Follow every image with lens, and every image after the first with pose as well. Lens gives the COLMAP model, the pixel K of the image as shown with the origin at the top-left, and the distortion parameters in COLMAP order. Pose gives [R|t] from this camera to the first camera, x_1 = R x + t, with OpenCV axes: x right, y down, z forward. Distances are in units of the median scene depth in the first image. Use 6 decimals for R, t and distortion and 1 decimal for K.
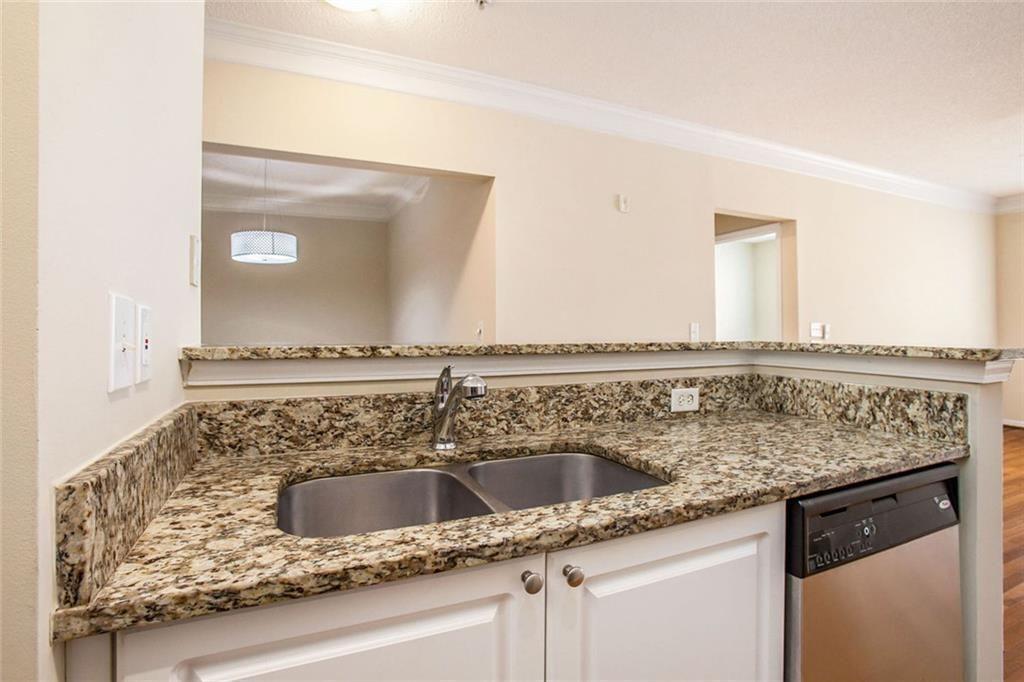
lens RADIAL K [[485.2, 0, 520.4], [0, 485.2, 320.3], [0, 0, 1]] dist [-0.053655, 0.020174]
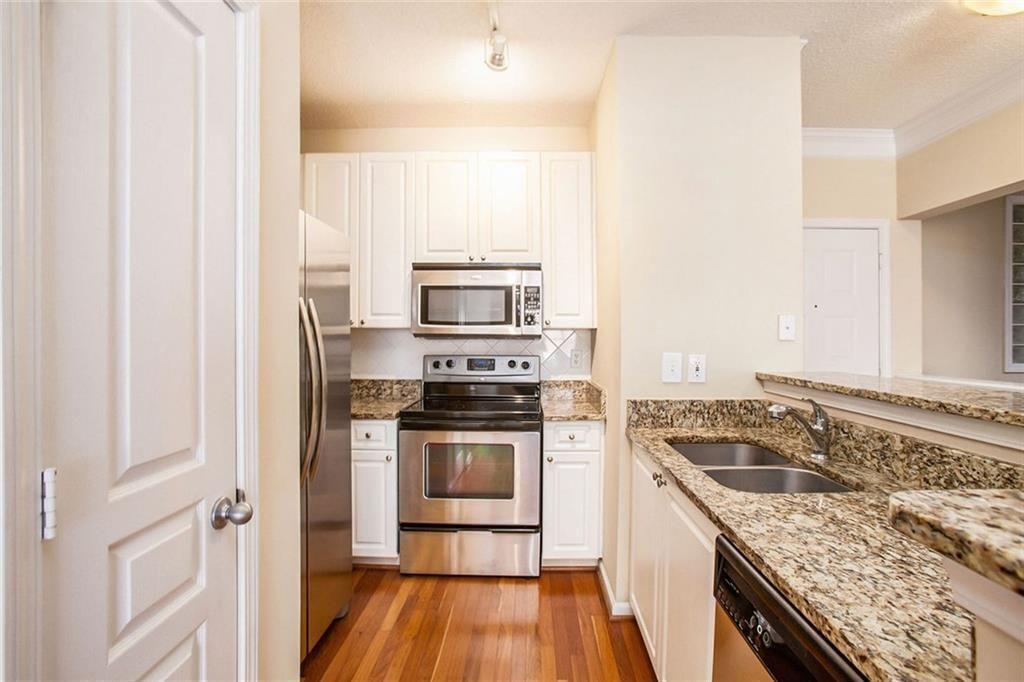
lens RADIAL K [[485.2, 0, 531.9], [0, 485.2, 343.5], [0, 0, 1]] dist [-0.053655, 0.020174]
pose [[-0.395411, 0.013329, -0.918407, 1.522854], [0.023459, 0.999715, 0.004409, -0.096712], [0.918205, -0.019802, -0.395611, 0.844757]]
